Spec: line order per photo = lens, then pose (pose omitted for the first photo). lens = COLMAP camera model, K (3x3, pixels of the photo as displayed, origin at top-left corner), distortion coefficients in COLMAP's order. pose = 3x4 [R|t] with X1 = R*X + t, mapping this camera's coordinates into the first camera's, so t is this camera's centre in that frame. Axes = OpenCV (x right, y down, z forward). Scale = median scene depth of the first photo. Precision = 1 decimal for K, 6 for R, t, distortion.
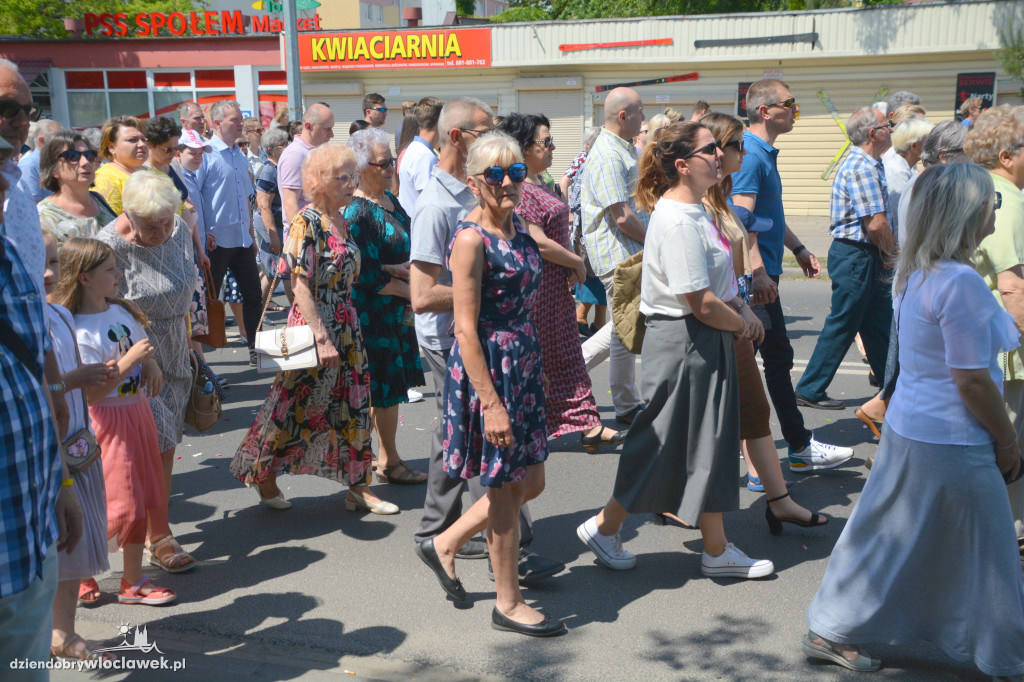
lens RADIAL K [[1174.6, 0, 512.0], [0, 1174.6, 341.0], [0, 0, 1]] dist [0.004307, 0.395512]
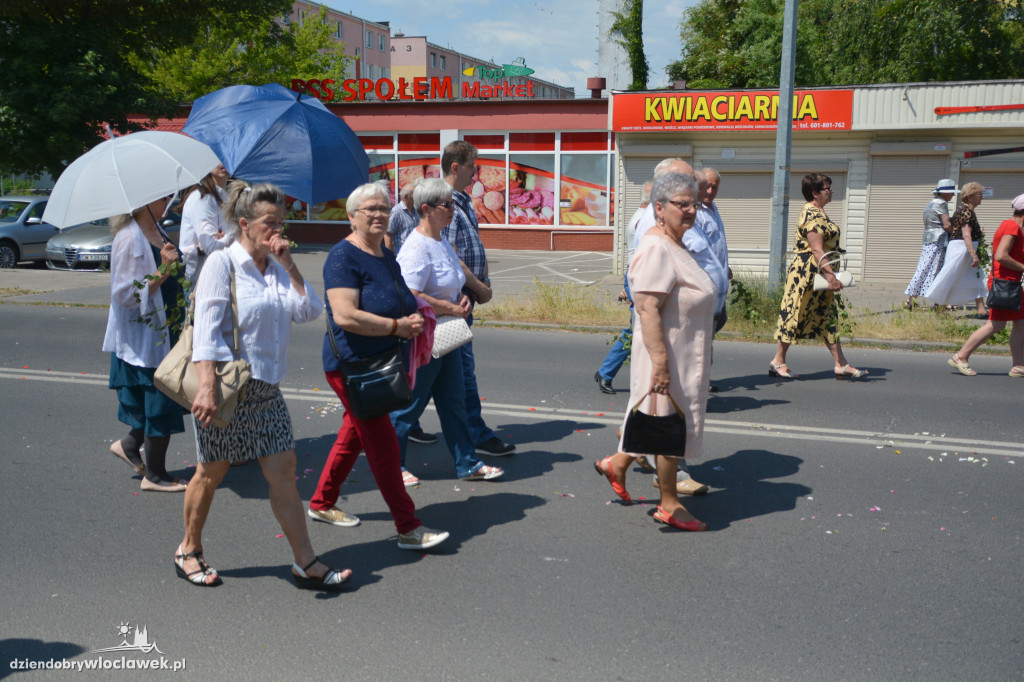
lens RADIAL K [[1070.7, 0, 512.0], [0, 1070.7, 341.0], [0, 0, 1]] dist [-0.028087, 0.225250]
pose [[0.999746, 0.021075, 0.007981, -0.182650], [-0.020684, 0.998719, -0.046189, -0.011179], [-0.008944, 0.046012, 0.998901, 0.092566]]
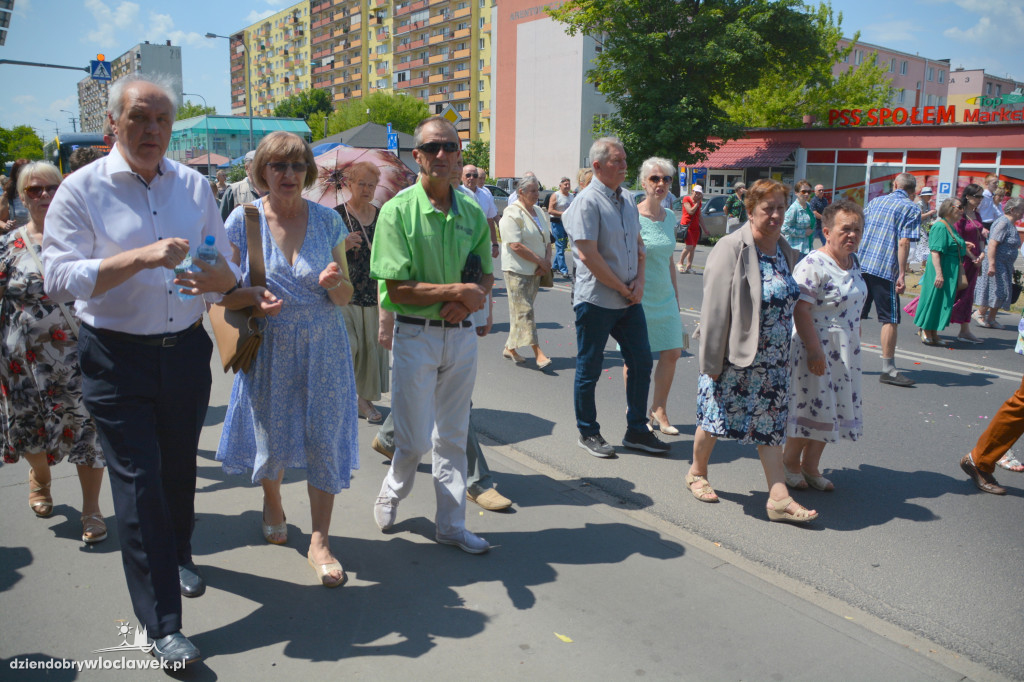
lens RADIAL K [[808.2, 0, 515.5], [0, 808.2, 342.5], [0, 0, 1]] dist [-0.155910, 0.116335]
pose [[0.815758, 0.144904, -0.559948, -0.115176], [-0.139376, 0.988829, 0.052840, -0.005025], [0.561349, 0.034939, 0.826841, 0.057601]]
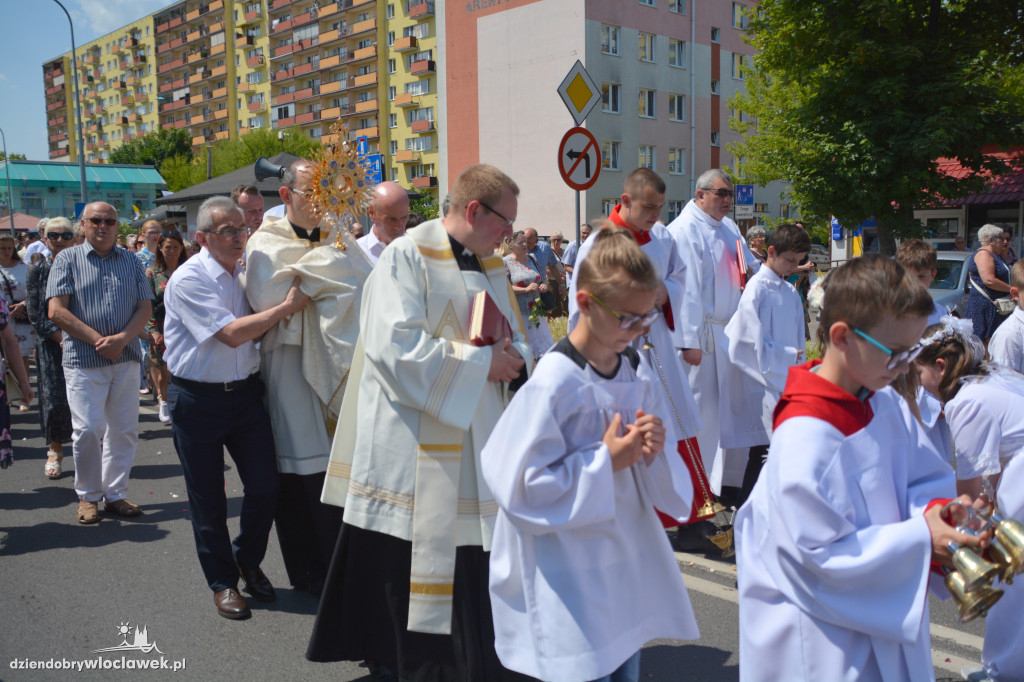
lens RADIAL K [[944.1, 0, 512.0], [0, 944.1, 341.0], [0, 0, 1]] dist [-0.089106, 0.178172]
pose [[0.877649, 0.056341, -0.475981, -0.458671], [-0.092889, 0.994233, -0.053592, -0.045246], [0.470216, 0.091248, 0.877821, 0.304901]]
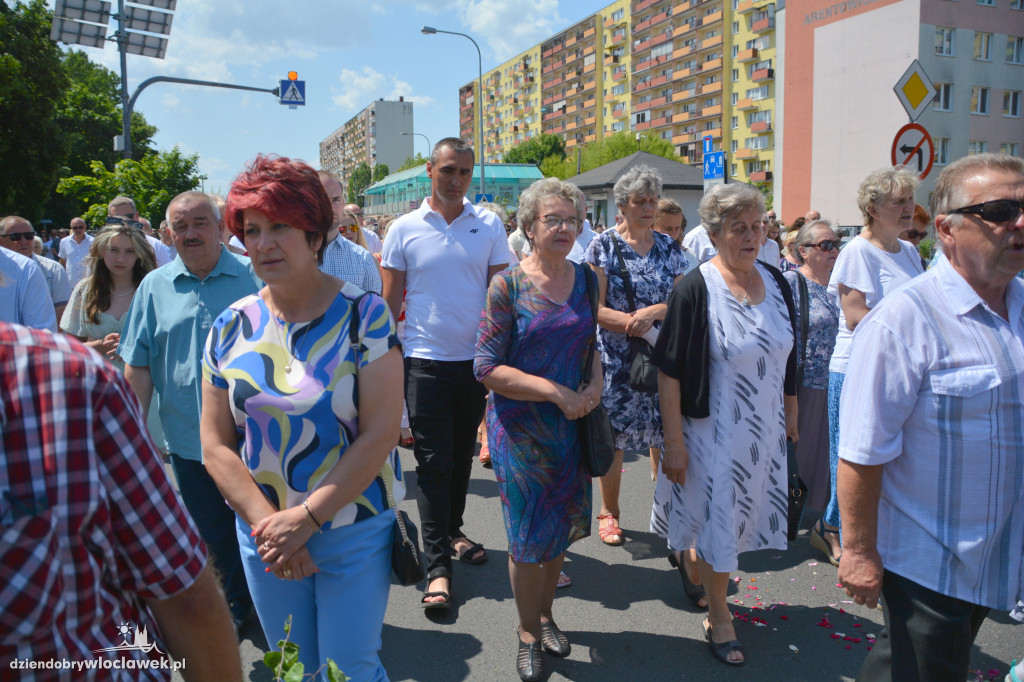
lens RADIAL K [[806.9, 0, 512.0], [0, 806.9, 341.0], [0, 0, 1]] dist [-0.153126, 0.106867]
pose [[0.629288, 0.119769, -0.767888, -0.462854], [-0.151704, 0.987977, 0.029774, -0.045659], [0.762222, 0.097755, 0.639891, 0.309092]]
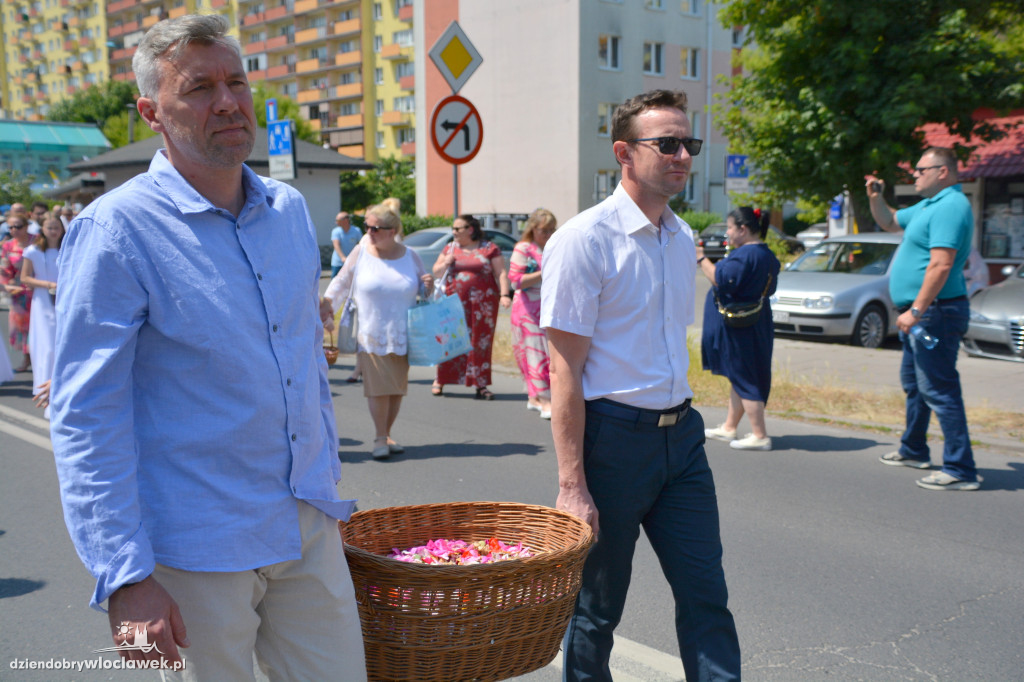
lens RADIAL K [[1108.1, 0, 512.0], [0, 1108.1, 341.0], [0, 0, 1]] dist [-0.025639, 0.326133]
pose [[0.866546, 0.067299, -0.494539, -0.393119], [-0.103439, 0.993570, -0.046038, -0.046895], [0.488261, 0.091049, 0.867935, 0.305639]]
